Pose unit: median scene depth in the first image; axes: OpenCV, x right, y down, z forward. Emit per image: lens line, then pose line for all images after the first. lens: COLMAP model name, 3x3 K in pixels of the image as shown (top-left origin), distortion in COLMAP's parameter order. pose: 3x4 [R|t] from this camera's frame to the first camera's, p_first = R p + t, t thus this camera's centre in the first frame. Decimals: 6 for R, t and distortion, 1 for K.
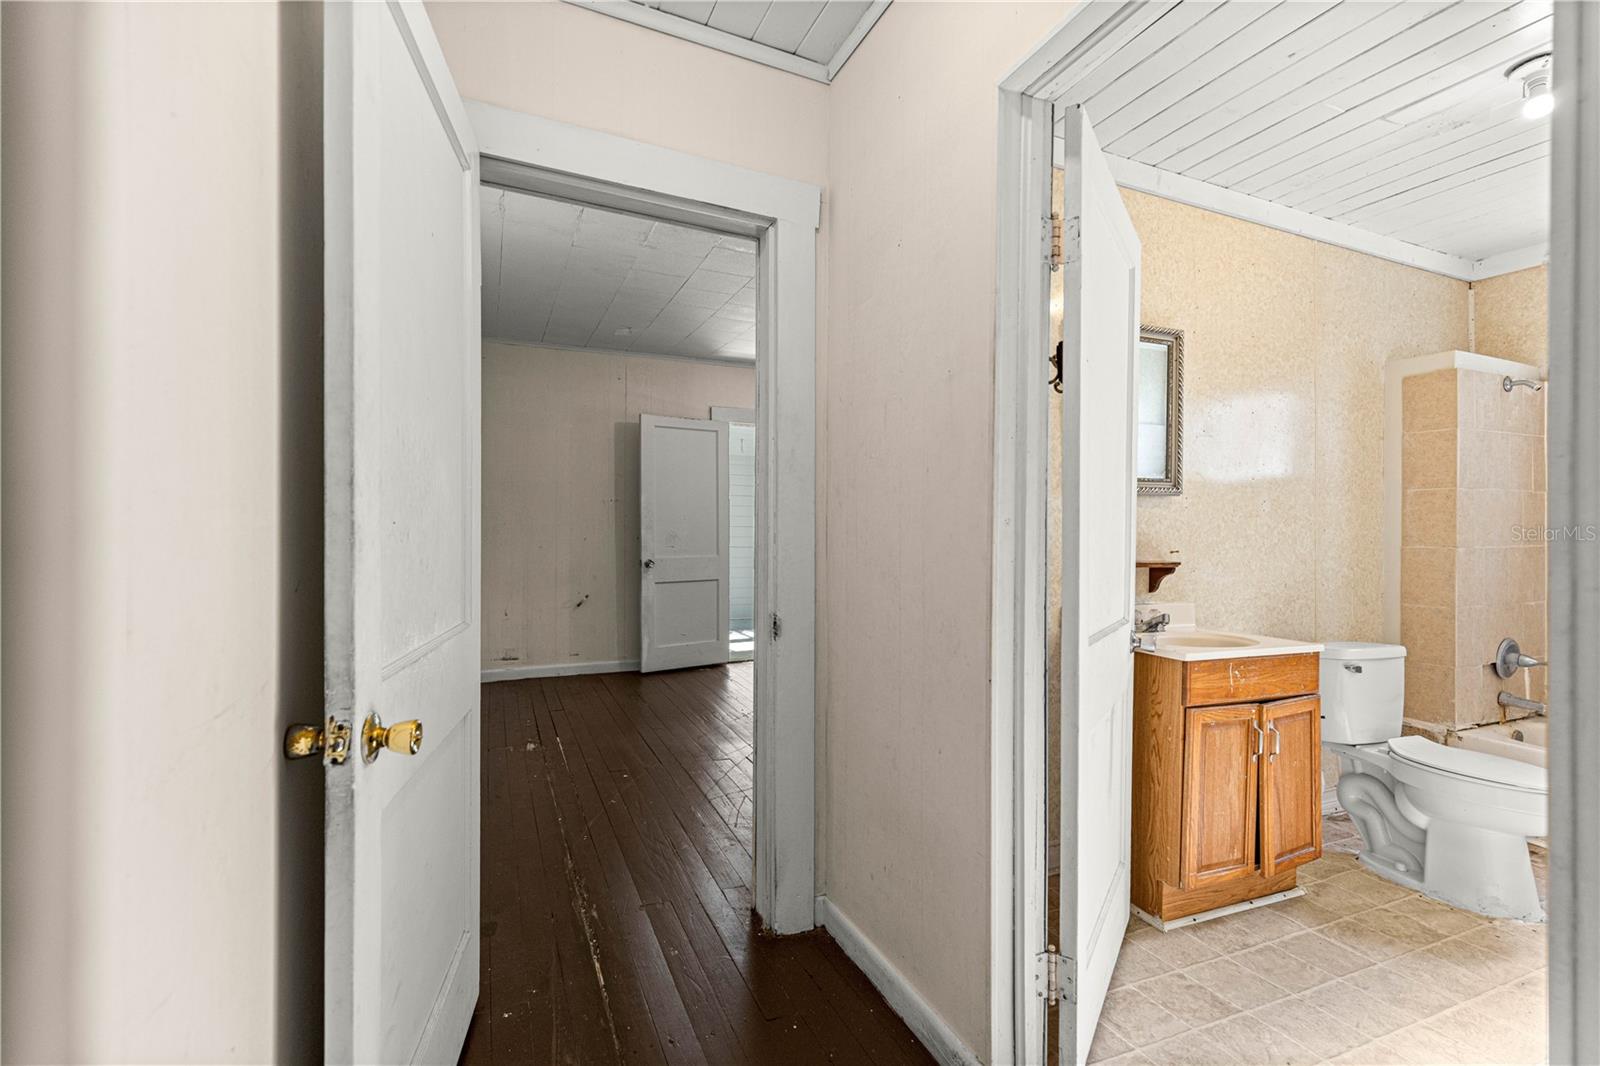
lens RADIAL K [[719.8, 0, 794.2], [0, 719.8, 533.3], [0, 0, 1]] dist [0.006691, -0.000600]
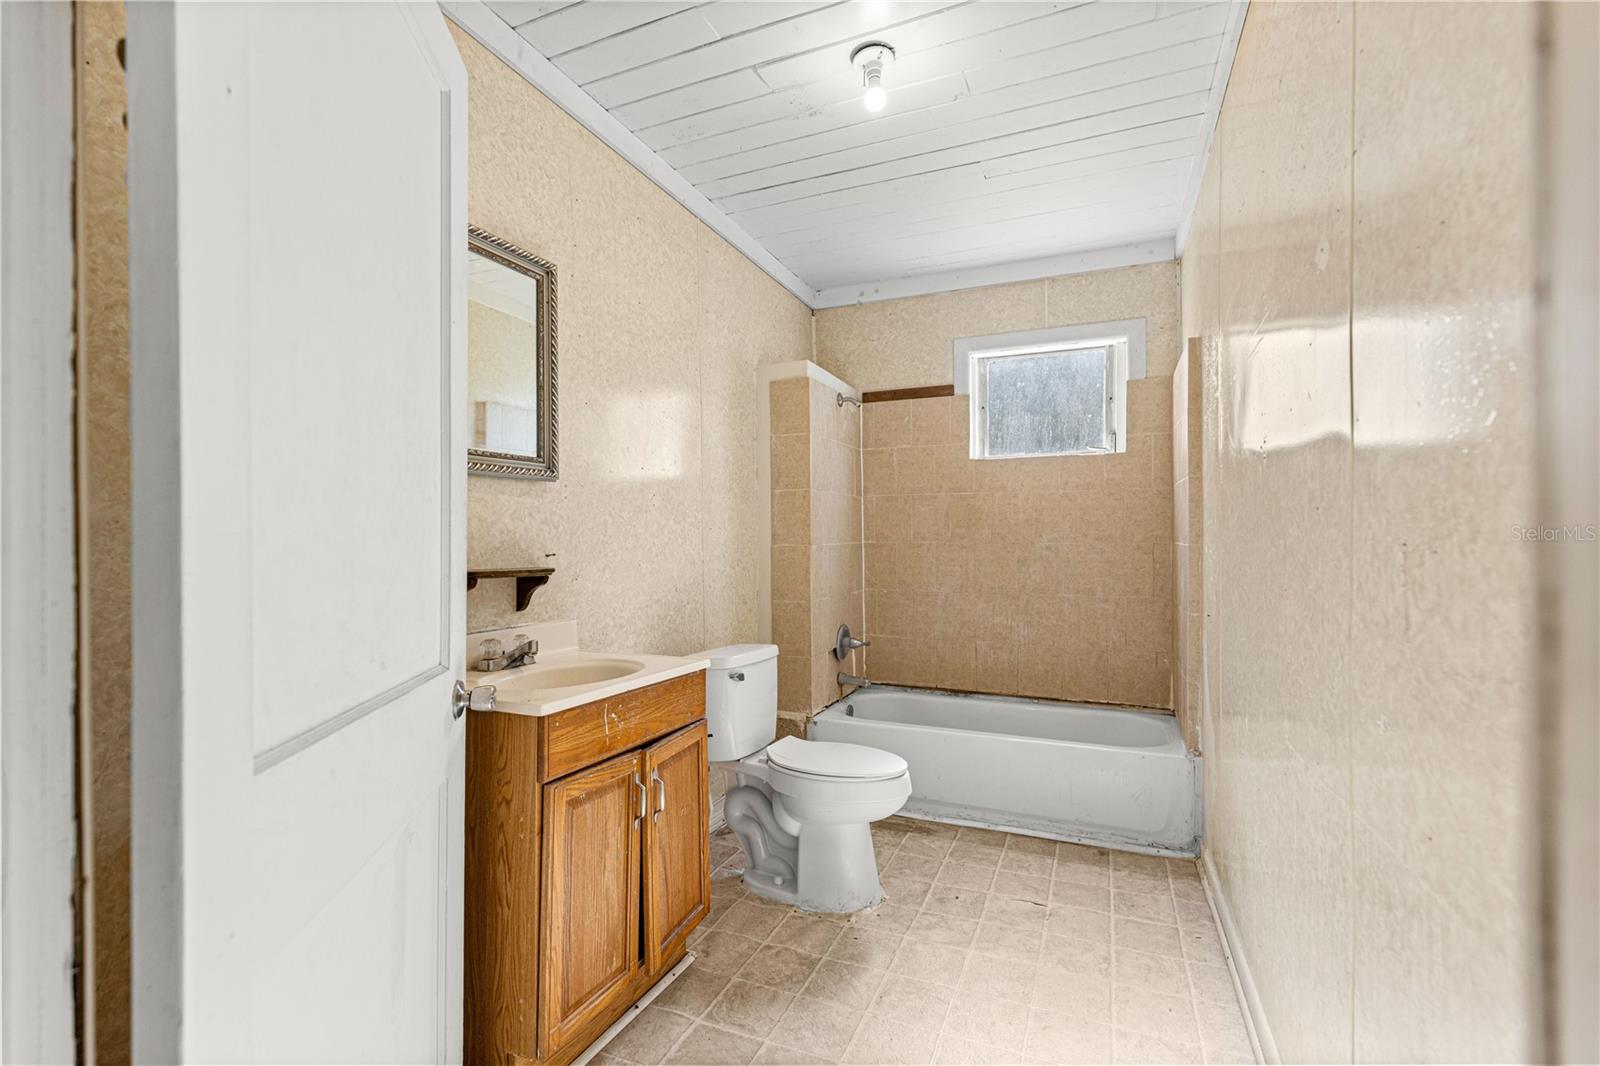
lens RADIAL K [[719.8, 0, 794.2], [0, 719.8, 533.3], [0, 0, 1]] dist [0.006691, -0.000600]
pose [[0.735835, -0.004367, 0.677147, 0.216498], [0.013625, 0.999872, -0.008358, 0.013478], [-0.677024, 0.015376, 0.735801, 0.284965]]
